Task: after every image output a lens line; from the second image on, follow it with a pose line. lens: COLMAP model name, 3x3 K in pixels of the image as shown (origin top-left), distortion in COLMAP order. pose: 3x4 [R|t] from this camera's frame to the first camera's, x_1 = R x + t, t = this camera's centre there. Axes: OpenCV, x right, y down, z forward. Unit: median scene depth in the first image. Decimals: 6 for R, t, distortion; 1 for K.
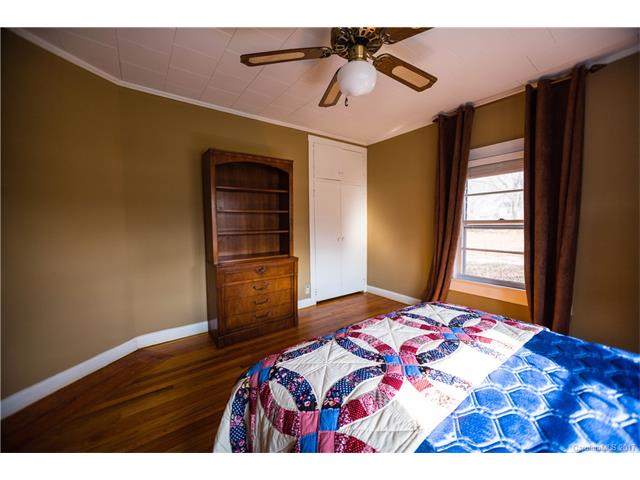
lens RADIAL K [[248.2, 0, 320.1], [0, 248.2, 236.9], [0, 0, 1]] dist [-0.001563, 0.003063]
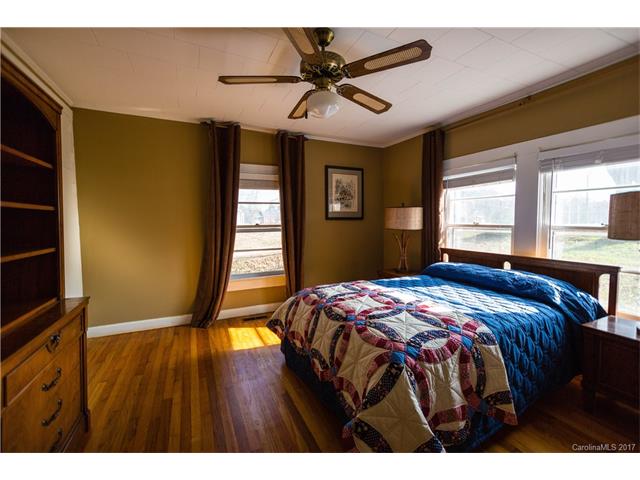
lens RADIAL K [[279.5, 0, 320.1], [0, 279.5, 231.2], [0, 0, 1]] dist [-0.000626, 0.000058]
pose [[0.193265, -0.023297, 0.980870, -0.670015], [0.066667, 0.997719, 0.010562, -0.032034], [-0.978879, 0.063351, 0.194377, 0.460635]]
